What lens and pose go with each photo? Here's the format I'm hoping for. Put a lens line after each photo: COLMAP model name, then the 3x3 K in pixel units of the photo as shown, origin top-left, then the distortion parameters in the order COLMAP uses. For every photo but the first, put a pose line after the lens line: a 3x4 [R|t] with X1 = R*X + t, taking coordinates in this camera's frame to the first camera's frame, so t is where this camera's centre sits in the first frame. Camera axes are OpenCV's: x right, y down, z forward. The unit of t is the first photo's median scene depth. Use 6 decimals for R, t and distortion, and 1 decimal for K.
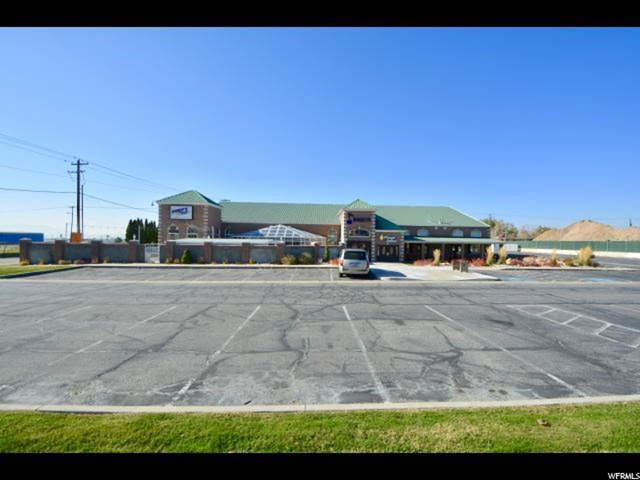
lens RADIAL K [[289.9, 0, 334.0], [0, 289.9, 240.1], [0, 0, 1]] dist [-0.000700, -0.000429]
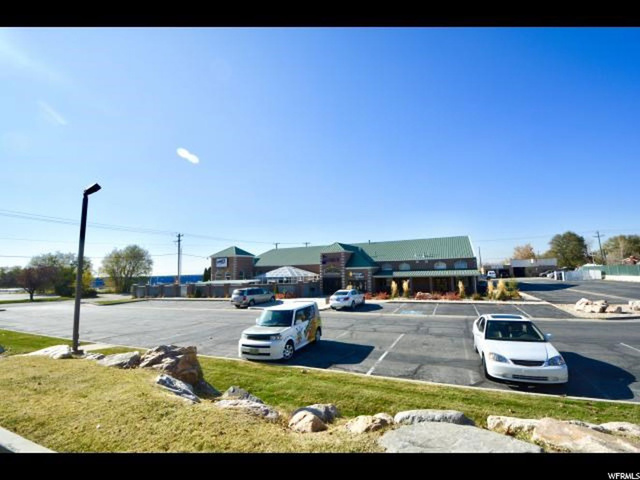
lens RADIAL K [[289.9, 0, 334.0], [0, 289.9, 240.1], [0, 0, 1]] dist [-0.000700, -0.000429]
pose [[0.897210, -0.089315, -0.432478, 0.618201], [0.041495, 0.992052, -0.118792, -0.008783], [0.439651, 0.088635, 0.893785, -0.080824]]
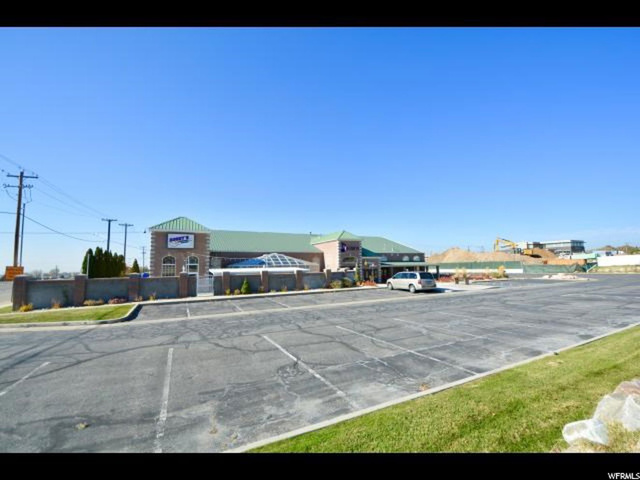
lens RADIAL K [[289.9, 0, 334.0], [0, 289.9, 240.1], [0, 0, 1]] dist [-0.000700, -0.000429]
pose [[0.903920, 0.009227, 0.427602, -0.464617], [0.029754, 0.995988, -0.084391, -0.006643], [-0.426666, 0.089006, 0.900019, -0.025557]]
